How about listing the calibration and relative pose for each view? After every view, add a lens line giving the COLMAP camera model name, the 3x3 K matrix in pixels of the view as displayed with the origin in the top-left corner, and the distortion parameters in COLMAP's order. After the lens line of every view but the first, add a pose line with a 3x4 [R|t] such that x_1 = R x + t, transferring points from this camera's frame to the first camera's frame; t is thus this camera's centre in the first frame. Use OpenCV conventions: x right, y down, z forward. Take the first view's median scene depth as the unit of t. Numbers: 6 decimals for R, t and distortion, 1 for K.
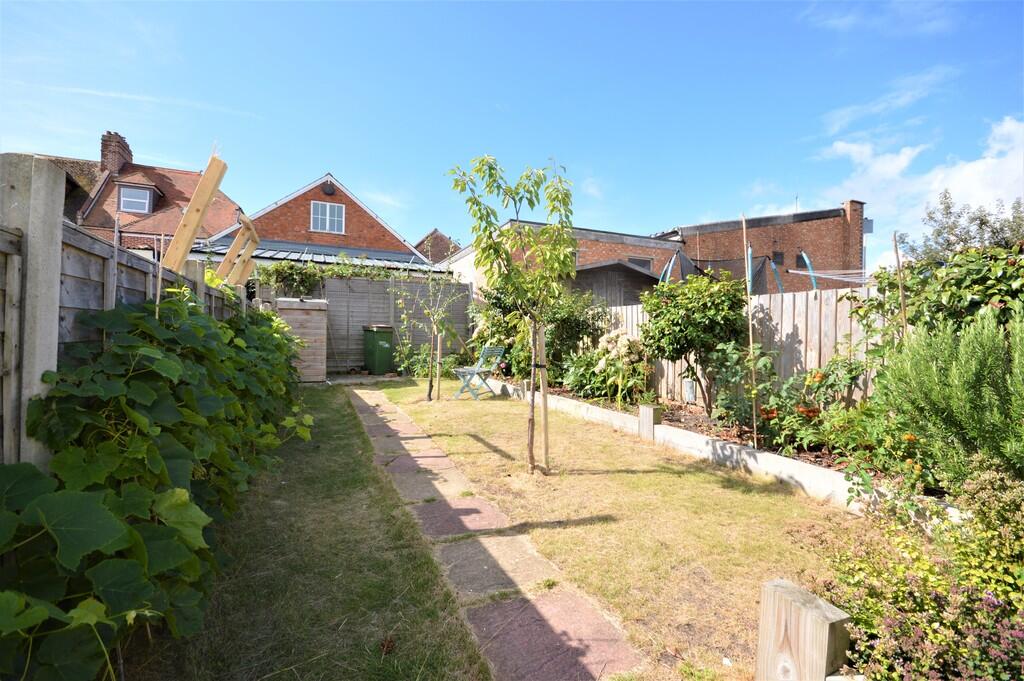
lens RADIAL K [[451.1, 0, 512.0], [0, 451.1, 340.5], [0, 0, 1]] dist [0.001726, 0.000371]
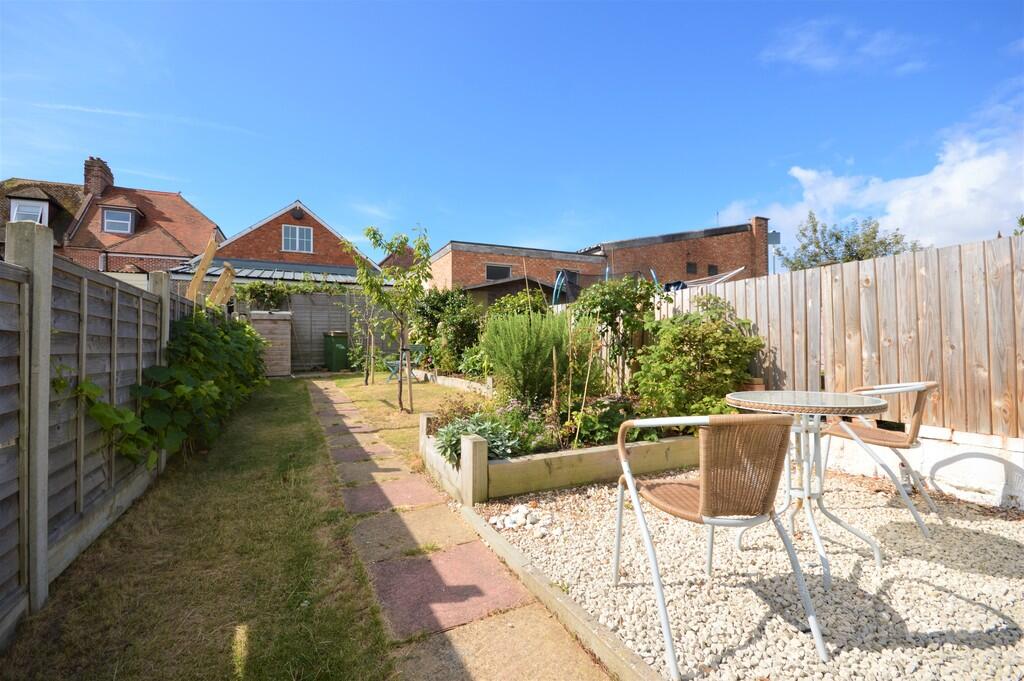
lens RADIAL K [[452.7, 0, 512.0], [0, 452.7, 340.5], [0, 0, 1]] dist [-0.000478, -0.000137]
pose [[0.999168, -0.021298, 0.034793, 0.090931], [0.021816, 0.999656, -0.014574, 0.012587], [-0.034471, 0.015321, 0.999288, -0.161633]]
